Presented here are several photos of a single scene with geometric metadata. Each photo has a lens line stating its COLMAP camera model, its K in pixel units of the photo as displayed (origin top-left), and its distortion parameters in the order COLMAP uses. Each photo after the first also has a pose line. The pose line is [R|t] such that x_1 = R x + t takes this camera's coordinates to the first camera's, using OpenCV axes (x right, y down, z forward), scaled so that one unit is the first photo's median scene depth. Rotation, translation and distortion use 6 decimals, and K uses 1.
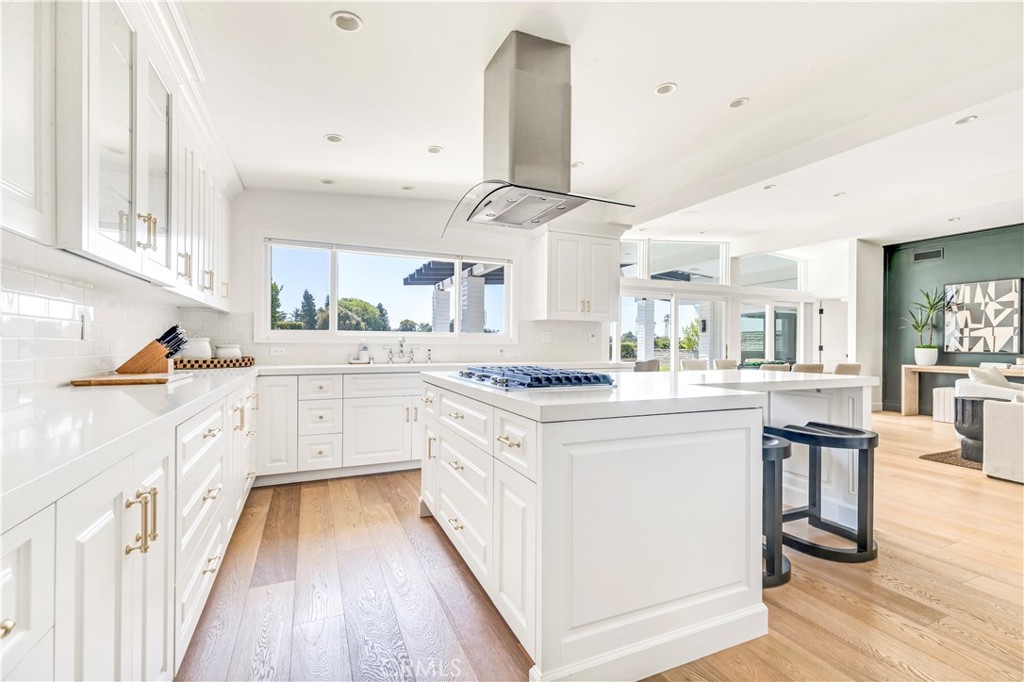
lens RADIAL K [[461.9, 0, 515.4], [0, 461.9, 345.0], [0, 0, 1]] dist [0.000104, -0.000170]
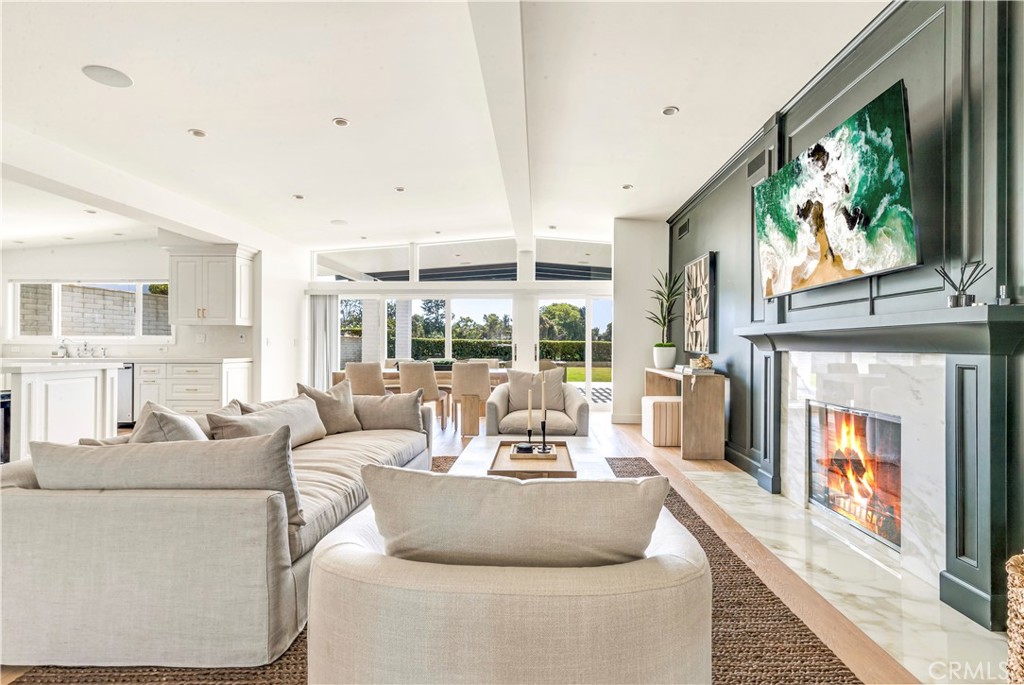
lens RADIAL K [[472.5, 0, 511.9], [0, 472.5, 345.4], [0, 0, 1]] dist [0.019358, 0.000007]
pose [[0.890766, -0.005187, -0.454434, 1.688996], [0.002251, 0.999973, -0.007001, 0.014989], [0.454458, 0.005214, 0.890753, 0.264121]]
